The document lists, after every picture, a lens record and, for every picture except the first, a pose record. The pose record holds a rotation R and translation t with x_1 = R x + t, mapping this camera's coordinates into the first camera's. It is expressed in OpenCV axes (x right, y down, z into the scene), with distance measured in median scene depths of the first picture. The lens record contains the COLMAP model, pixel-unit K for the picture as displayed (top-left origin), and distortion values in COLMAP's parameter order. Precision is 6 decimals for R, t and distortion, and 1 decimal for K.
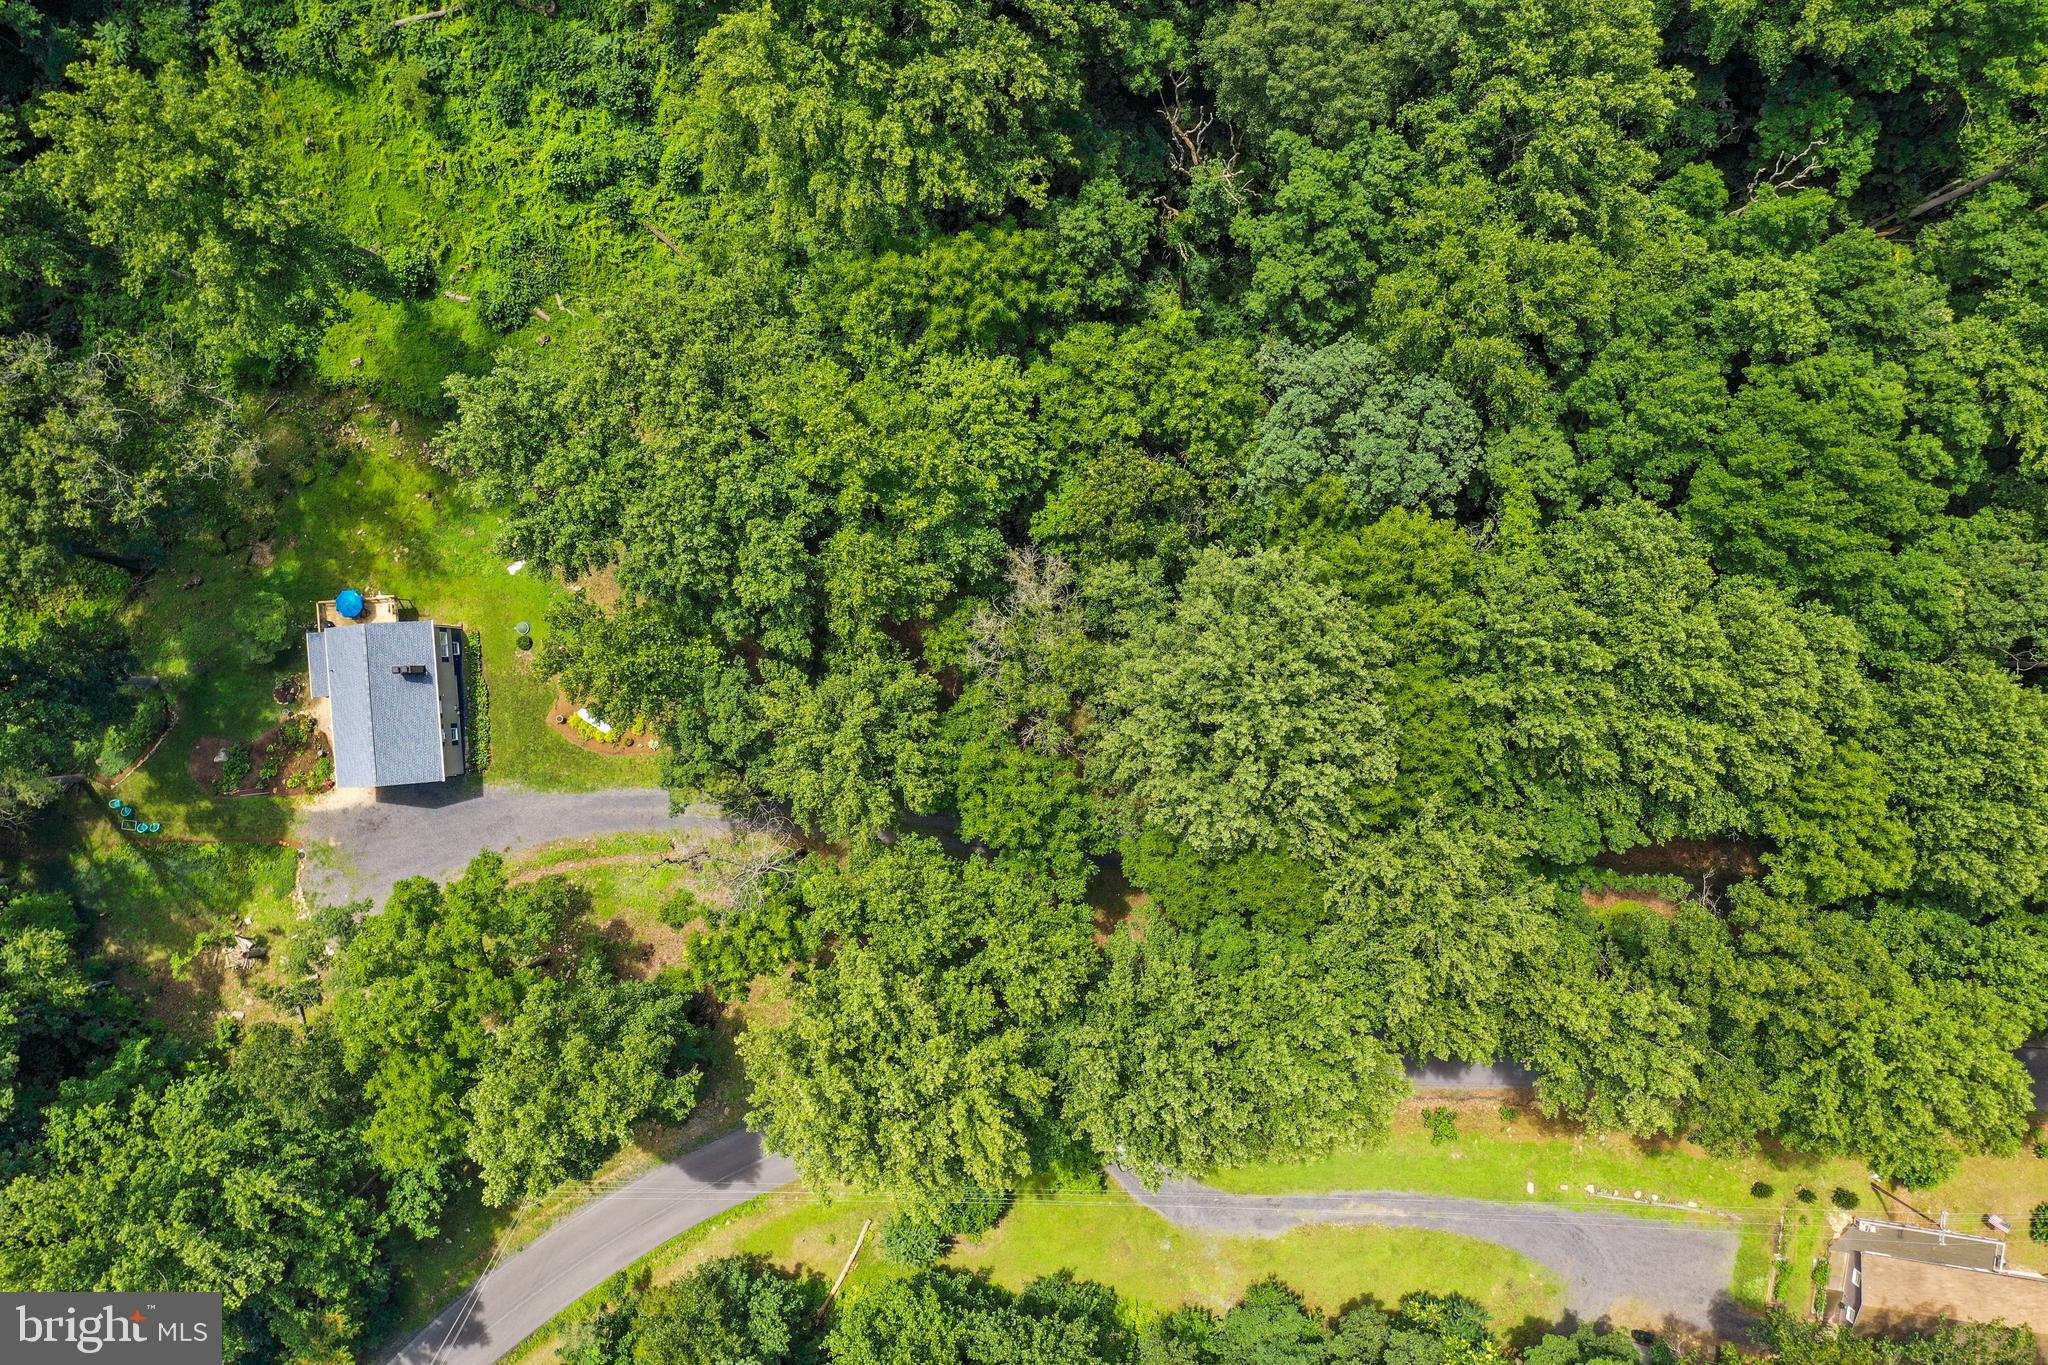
lens RADIAL K [[1619.5, 0, 1005.1], [0, 1619.5, 686.1], [0, 0, 1]] dist [0.000653, -0.001753]
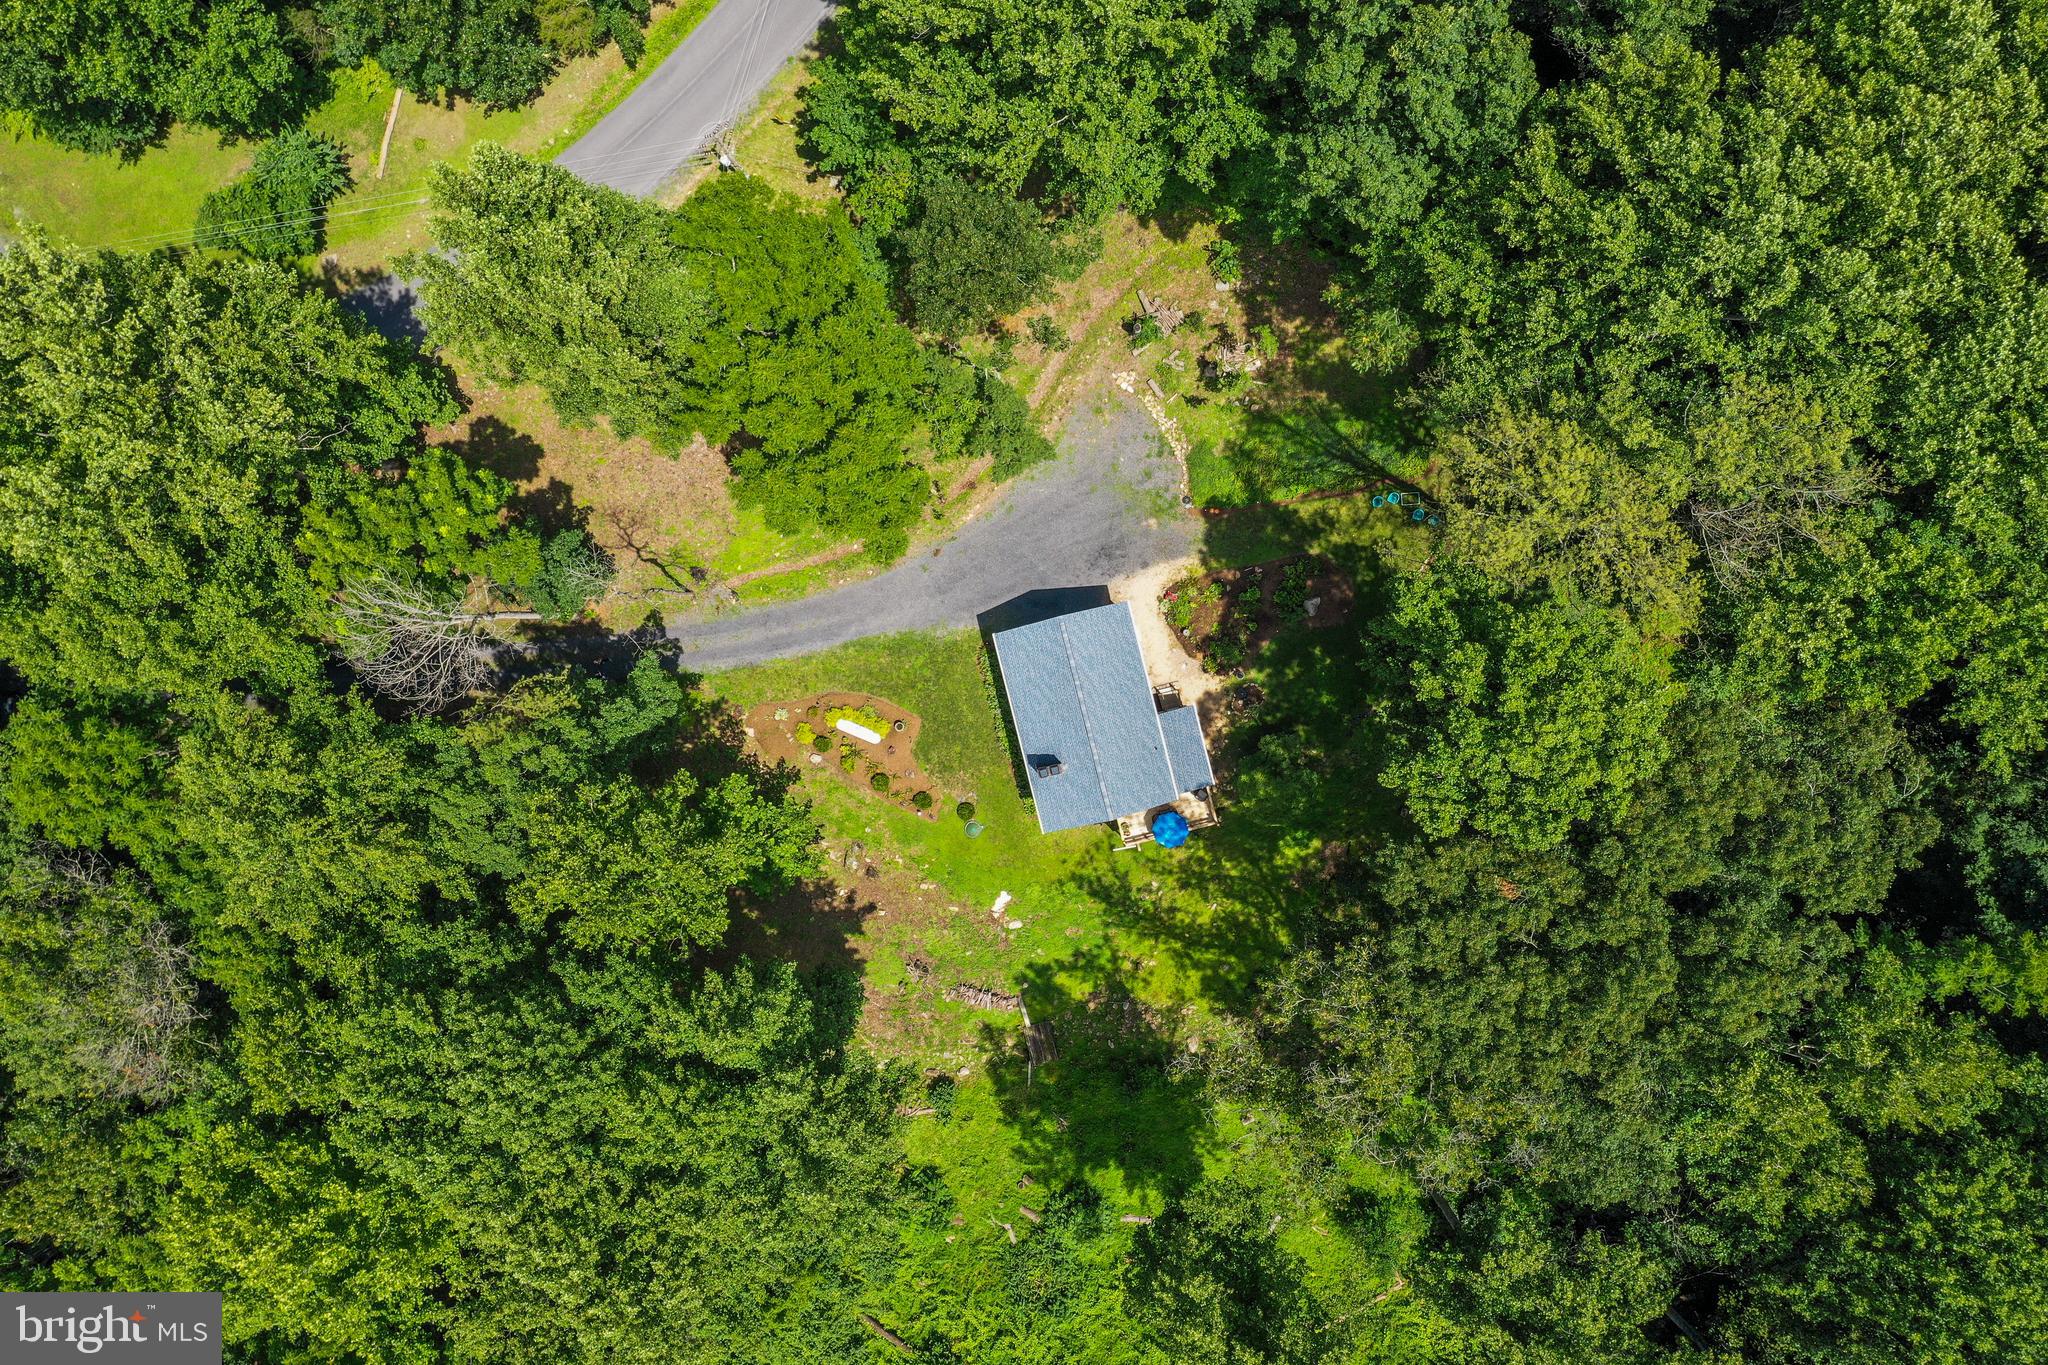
lens RADIAL K [[1619.5, 0, 1005.1], [0, 1619.5, 686.1], [0, 0, 1]] dist [0.000653, -0.001753]
pose [[-0.983654, 0.163116, 0.076268, -0.396612], [-0.163438, -0.986551, 0.002044, 0.029624], [0.075576, -0.010454, 0.997085, 0.216319]]
